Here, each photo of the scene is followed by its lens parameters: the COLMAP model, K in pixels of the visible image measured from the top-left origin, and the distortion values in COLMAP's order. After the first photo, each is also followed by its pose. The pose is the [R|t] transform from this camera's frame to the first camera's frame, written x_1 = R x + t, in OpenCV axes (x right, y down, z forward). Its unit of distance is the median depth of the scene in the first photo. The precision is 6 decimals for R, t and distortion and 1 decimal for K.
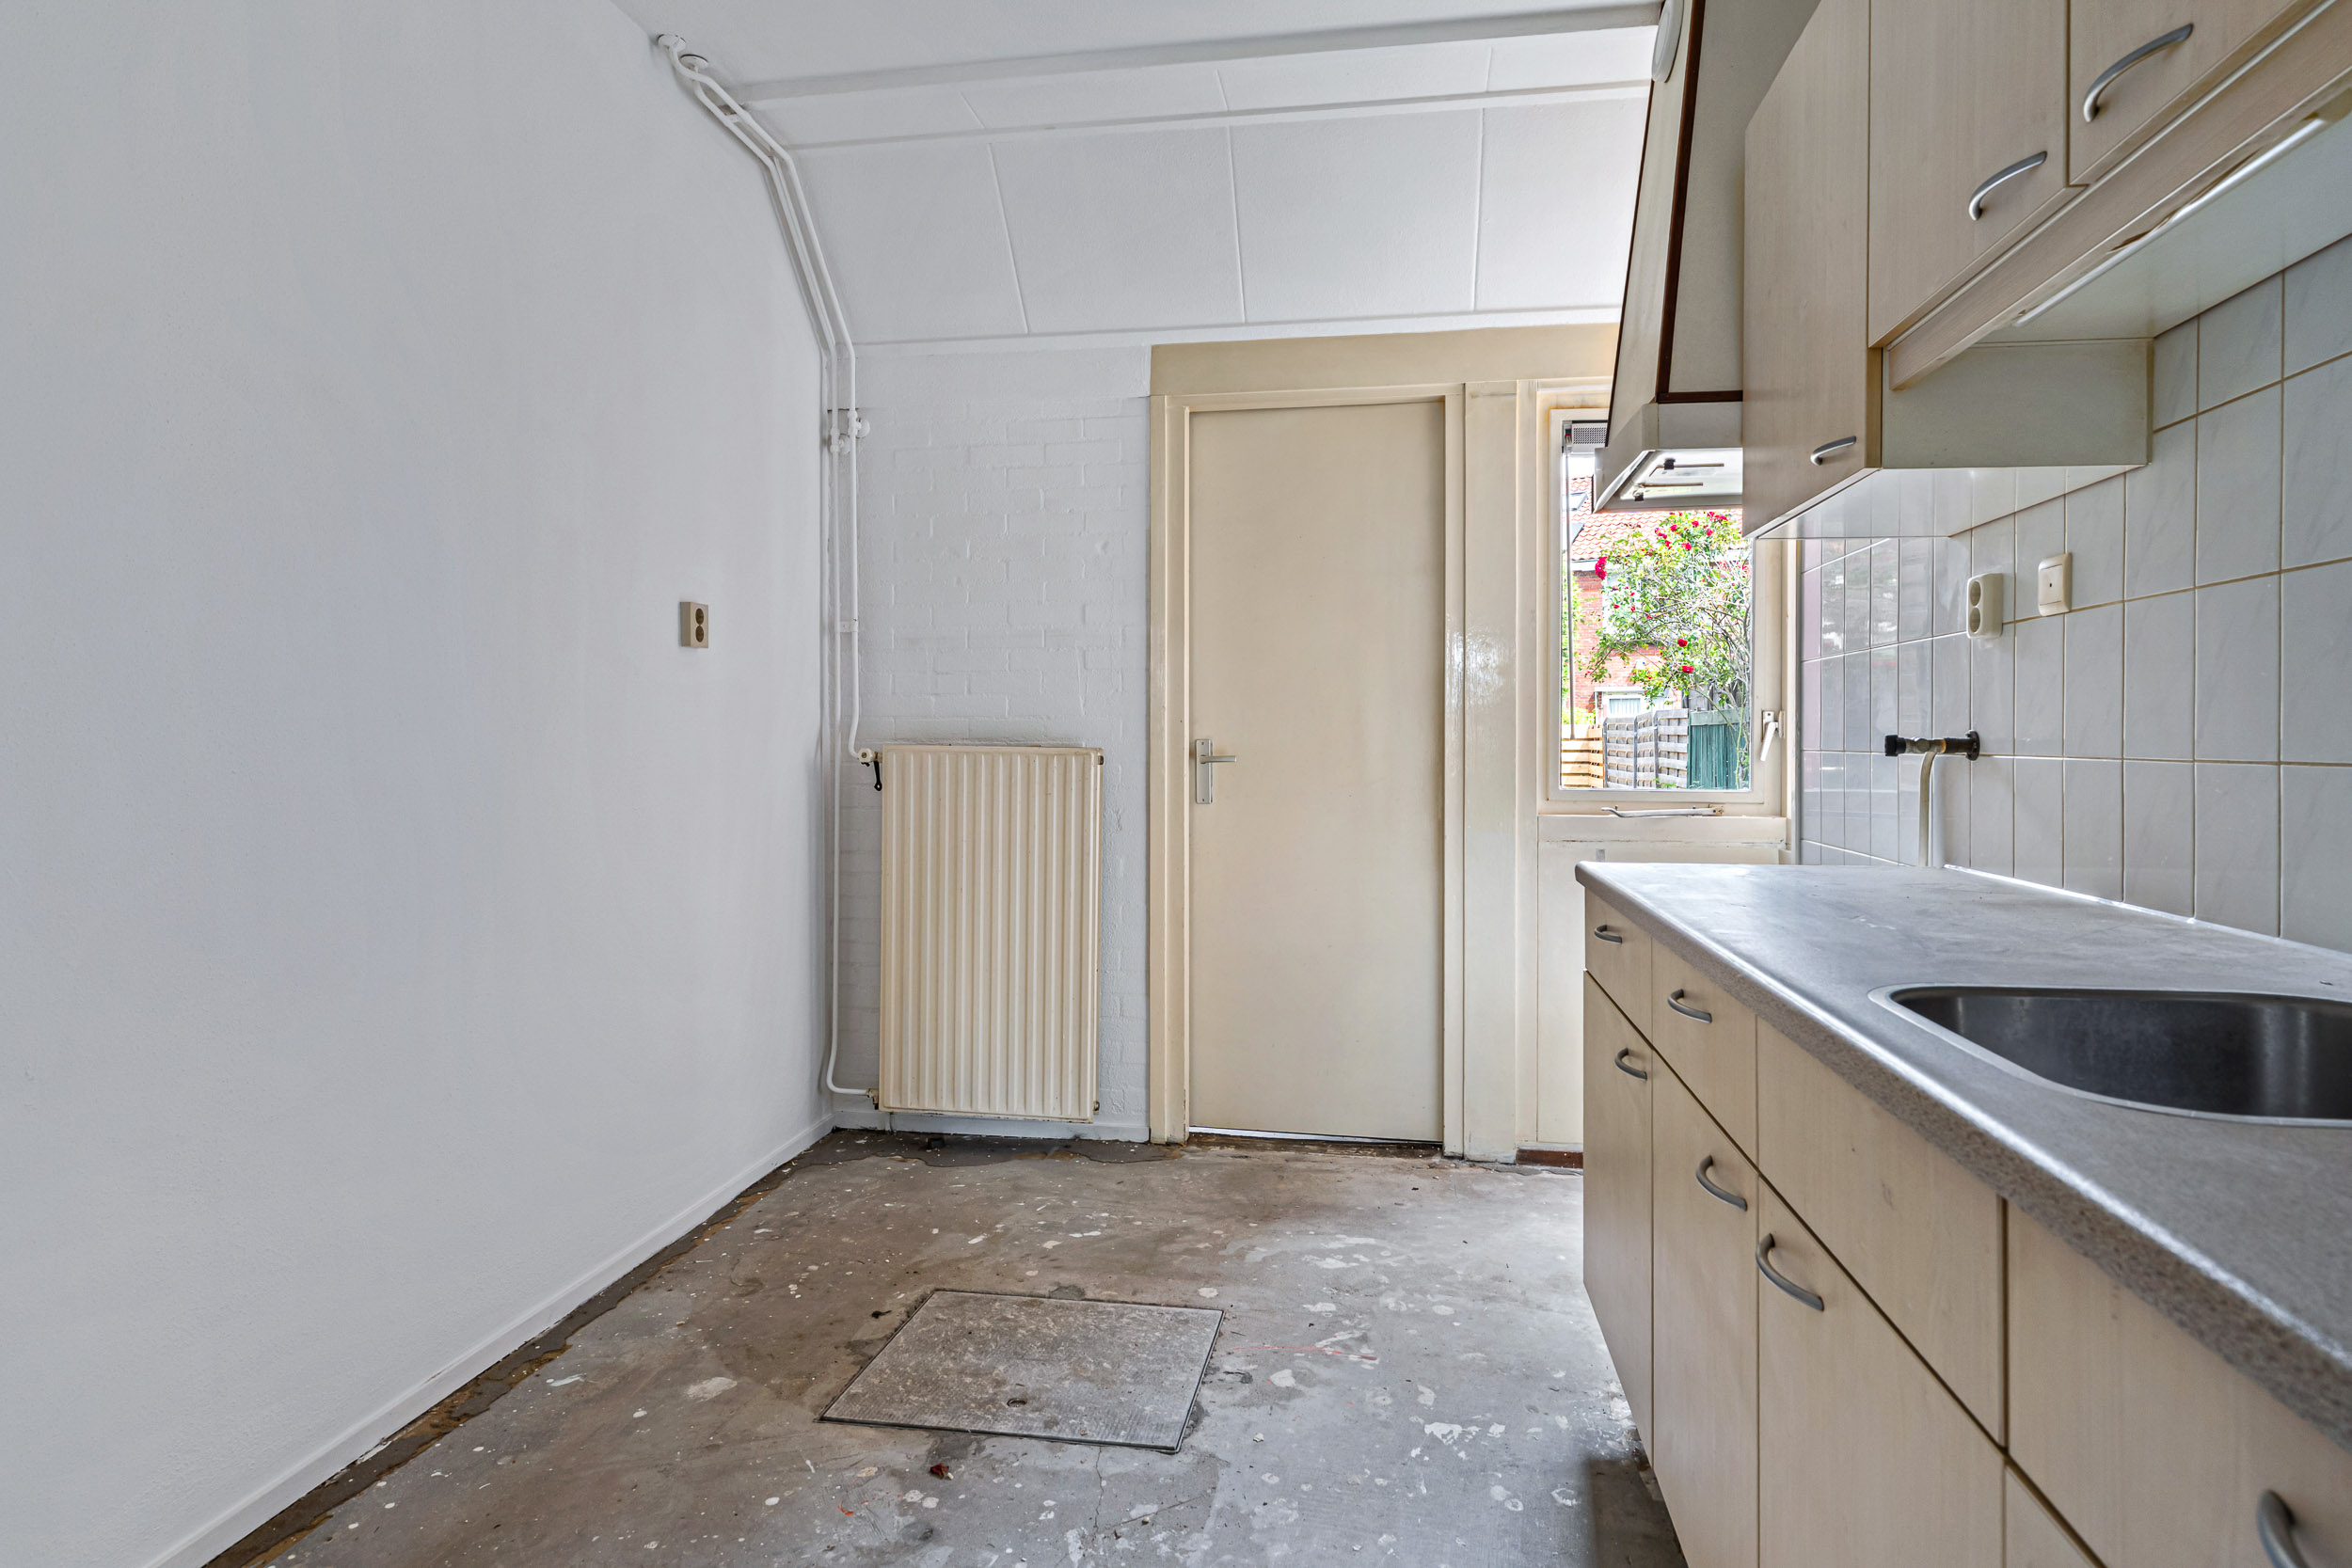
lens RADIAL K [[1358.7, 0, 1186.8], [0, 1358.7, 745.9], [0, 0, 1]] dist [0.000641, 0.000646]
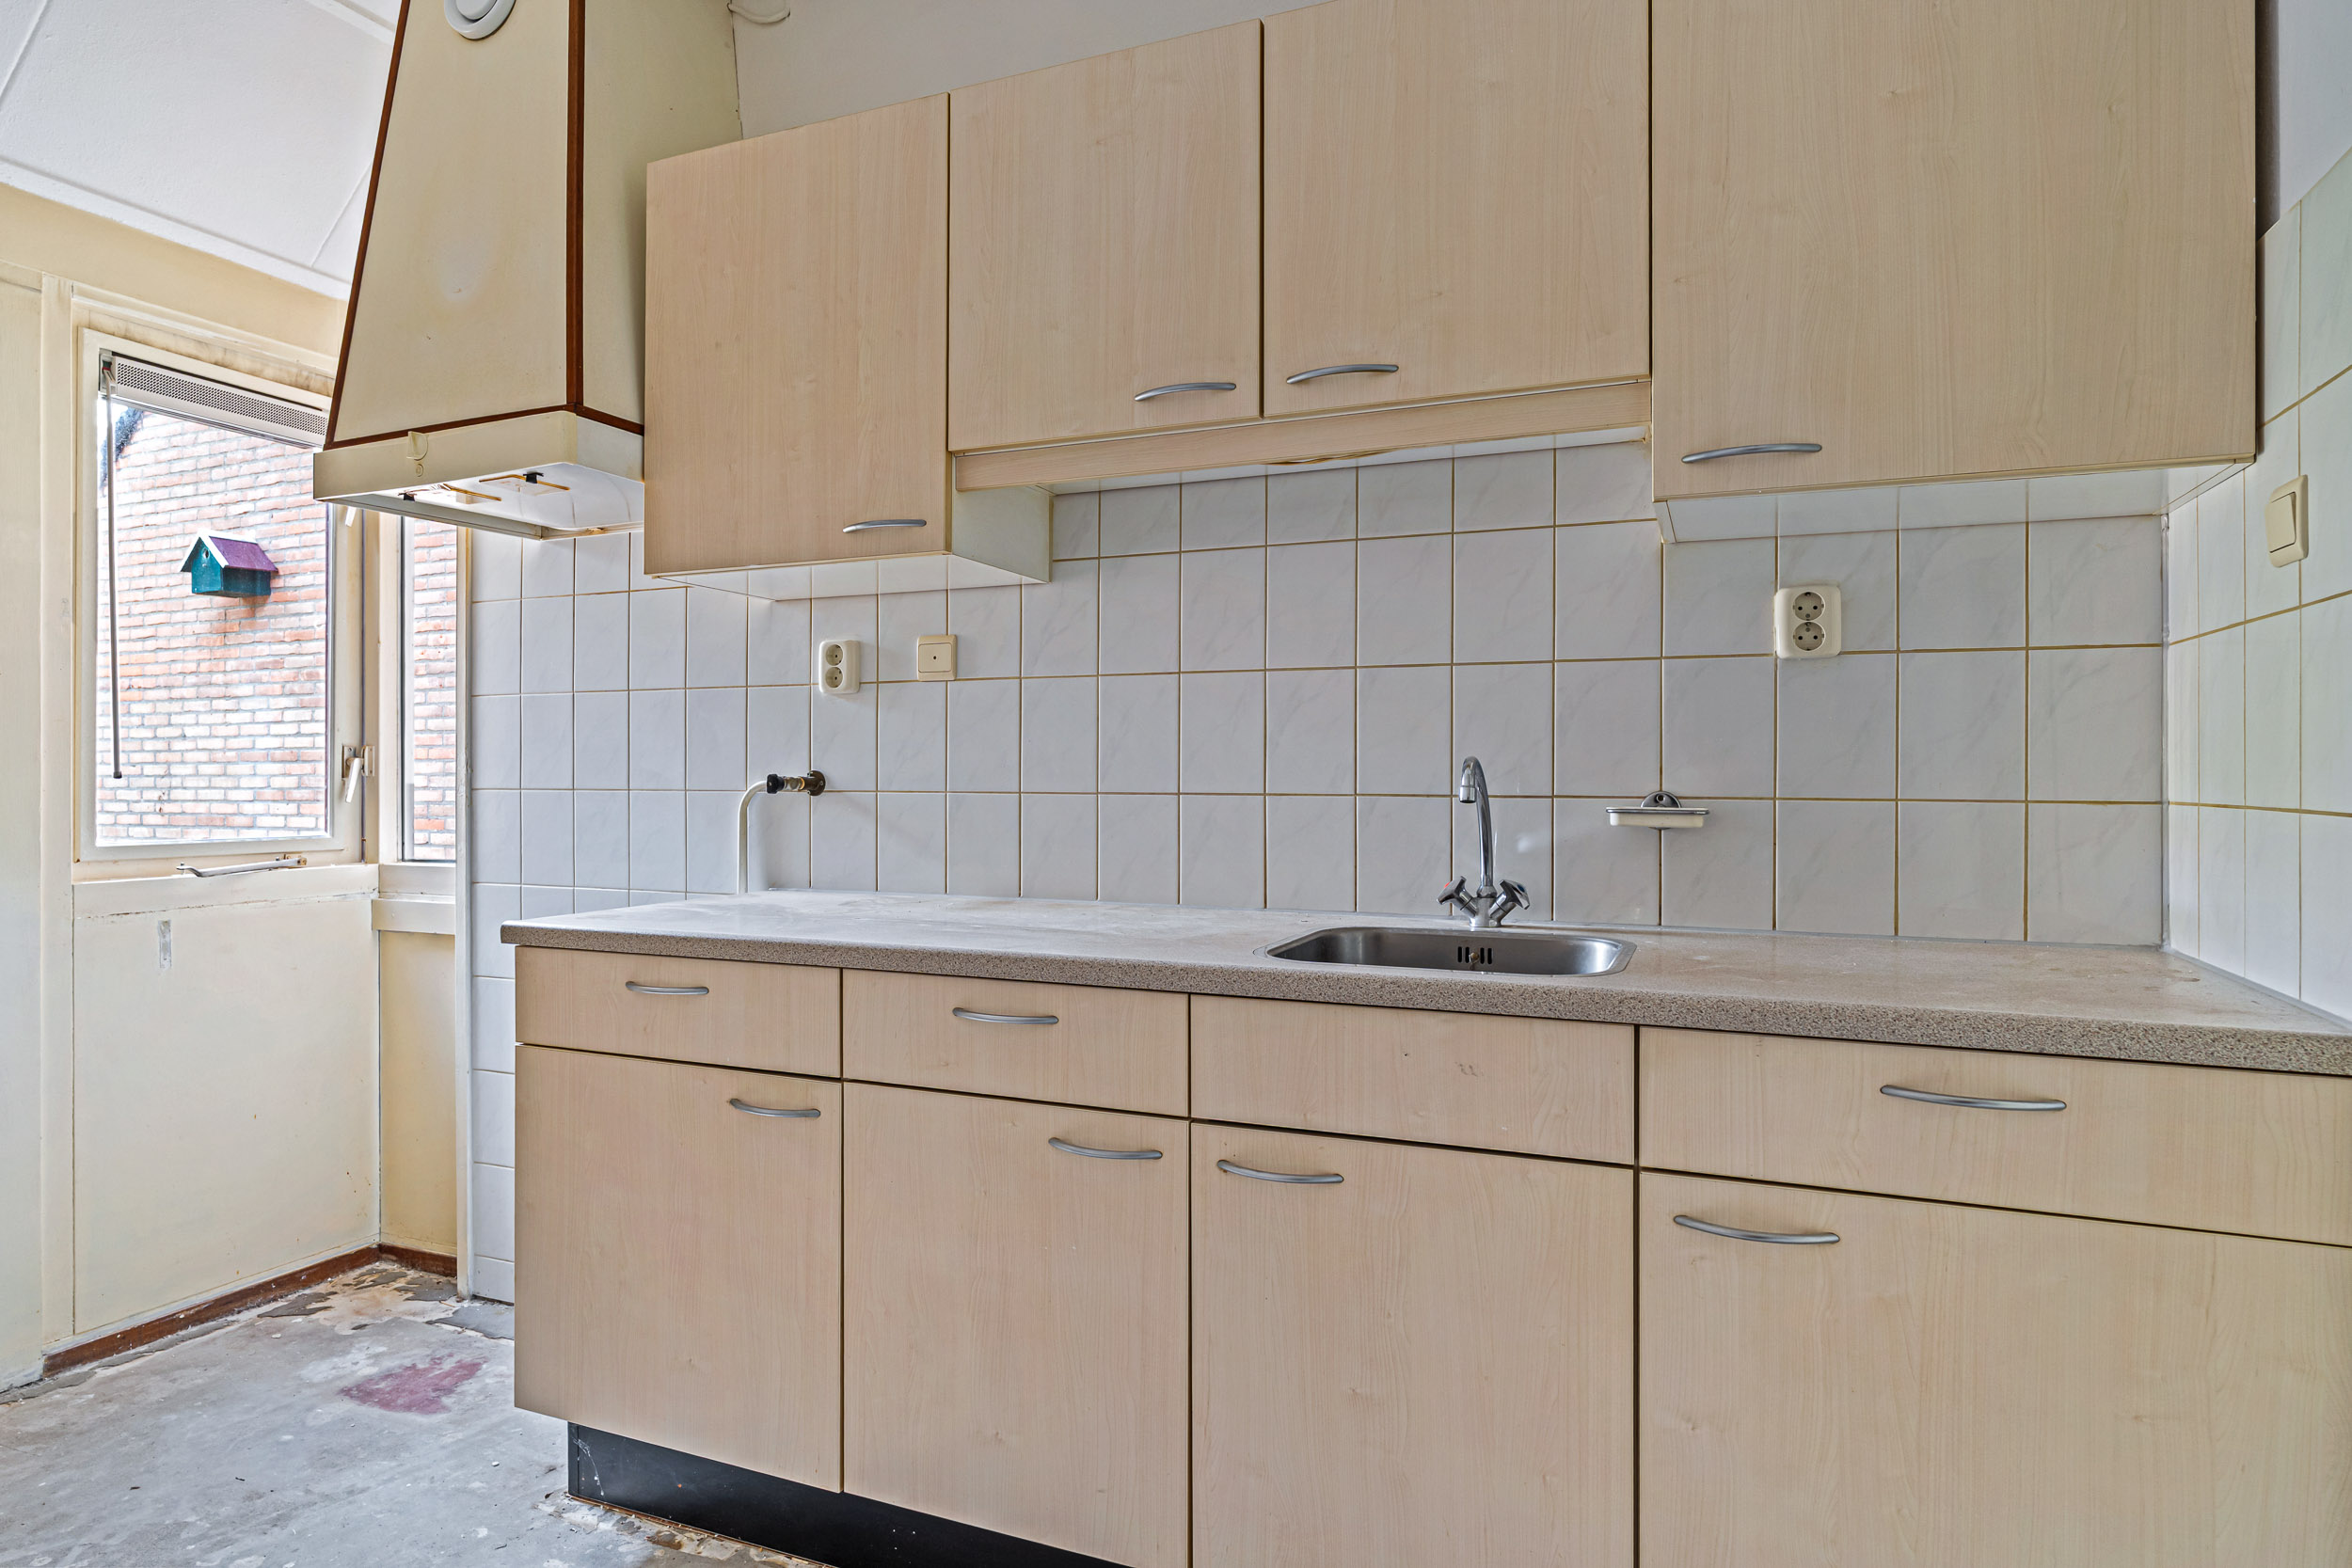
lens RADIAL K [[1358.7, 0, 1160.5], [0, 1358.7, 773.4], [0, 0, 1]] dist [0.000641, 0.000646]
pose [[0.250244, -0.002202, 0.968180, -0.389037], [0.005496, 0.999985, 0.000854, -0.006689], [-0.968167, 0.005108, 0.250253, 0.336911]]
